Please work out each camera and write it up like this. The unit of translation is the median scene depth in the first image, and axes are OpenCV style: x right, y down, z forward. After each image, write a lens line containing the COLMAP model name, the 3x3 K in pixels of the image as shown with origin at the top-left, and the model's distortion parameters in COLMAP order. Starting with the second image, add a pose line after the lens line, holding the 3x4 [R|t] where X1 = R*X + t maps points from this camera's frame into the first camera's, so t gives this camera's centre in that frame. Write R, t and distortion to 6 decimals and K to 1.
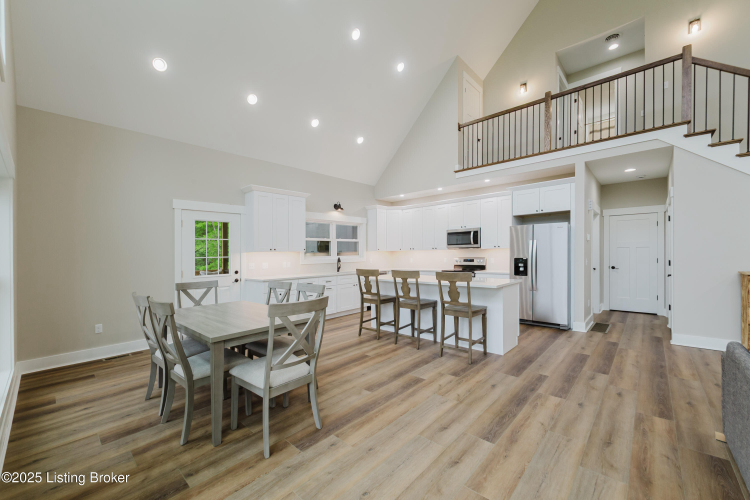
lens RADIAL K [[298.6, 0, 375.8], [0, 298.6, 256.1], [0, 0, 1]] dist [0.026021, -0.007748]
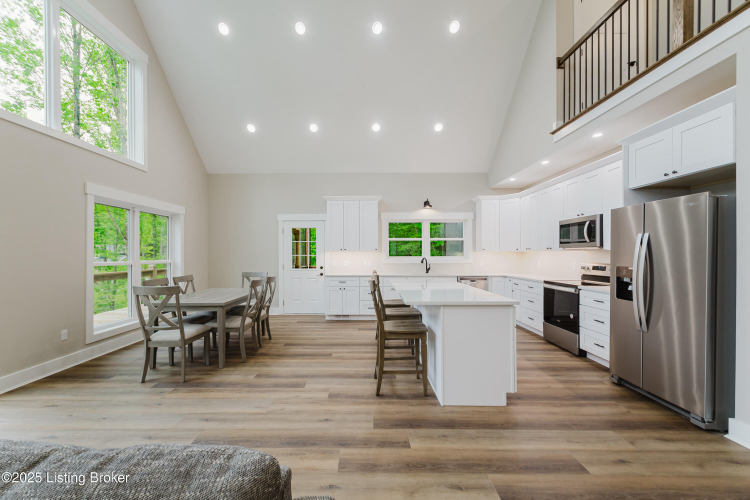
lens RADIAL K [[305.9, 0, 368.3], [0, 305.9, 252.0], [0, 0, 1]] dist [0.013194, -0.000555]
pose [[0.670037, 0.009395, -0.742269, 0.624081], [-0.017352, 0.999845, -0.003008, -0.011141], [0.742125, 0.014895, 0.670096, 0.304193]]
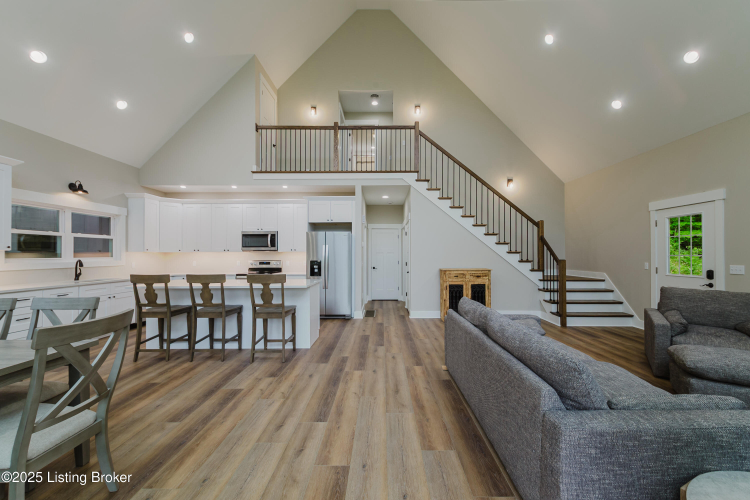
lens RADIAL K [[298.6, 0, 375.8], [0, 298.6, 256.1], [0, 0, 1]] dist [0.026021, -0.007748]
pose [[0.752143, 0.010439, 0.658918, -0.092411], [-0.002515, 0.999913, -0.012971, 0.003581], [-0.658996, 0.008099, 0.752103, 0.007103]]
